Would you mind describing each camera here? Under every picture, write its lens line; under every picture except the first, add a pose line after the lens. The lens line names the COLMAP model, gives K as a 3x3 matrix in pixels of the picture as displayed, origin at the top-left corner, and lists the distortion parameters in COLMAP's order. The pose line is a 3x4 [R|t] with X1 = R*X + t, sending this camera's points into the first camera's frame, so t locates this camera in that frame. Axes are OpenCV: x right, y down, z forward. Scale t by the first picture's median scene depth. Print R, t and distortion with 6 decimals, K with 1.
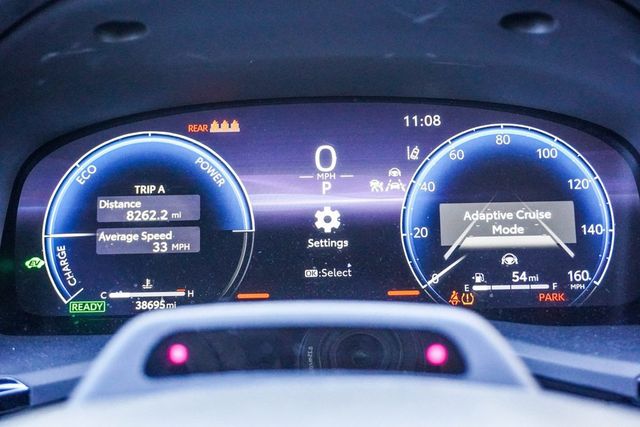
lens RADIAL K [[1066.4, 0, 319.3], [0, 1066.4, 213.5], [0, 0, 1]] dist [-0.037371, 0.000000]
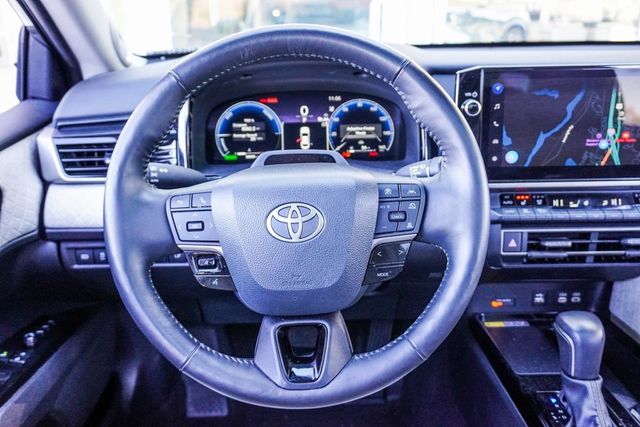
lens RADIAL K [[613.2, 0, 322.1], [0, 613.2, 218.5], [0, 0, 1]] dist [0.008395, 0.000000]
pose [[0.999310, -0.007543, 0.036378, -0.010500], [0.002043, 0.988849, 0.148910, -0.005557], [-0.037095, -0.148733, 0.988181, -0.873971]]
